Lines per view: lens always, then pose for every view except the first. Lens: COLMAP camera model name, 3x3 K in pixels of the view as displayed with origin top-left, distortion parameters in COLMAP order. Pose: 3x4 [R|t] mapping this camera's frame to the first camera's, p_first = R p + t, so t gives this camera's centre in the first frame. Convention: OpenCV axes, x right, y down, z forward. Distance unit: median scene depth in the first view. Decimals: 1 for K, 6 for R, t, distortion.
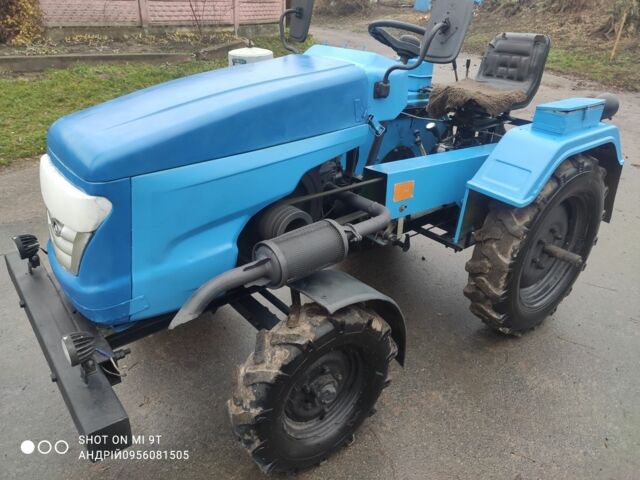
lens RADIAL K [[473.7, 0, 325.9], [0, 473.7, 243.0], [0, 0, 1]] dist [0.038984, -0.060187]
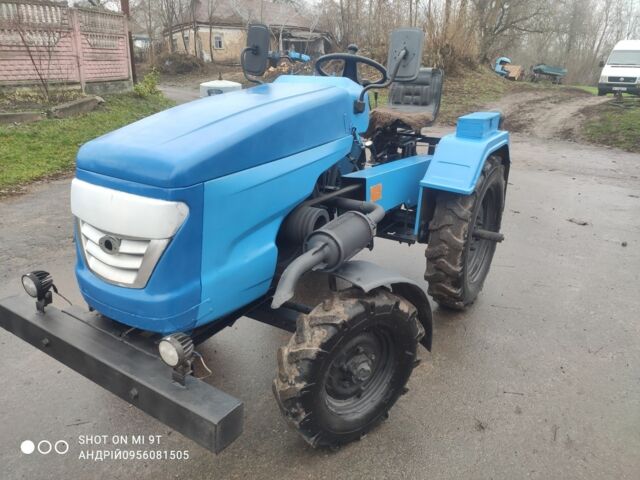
lens RADIAL K [[473.7, 0, 323.4], [0, 473.7, 246.2], [0, 0, 1]] dist [0.038984, -0.060187]
pose [[0.942605, -0.131980, 0.306719, -0.322560], [0.162482, 0.983779, -0.076021, 0.084045], [-0.291710, 0.121494, 0.948759, -0.054532]]
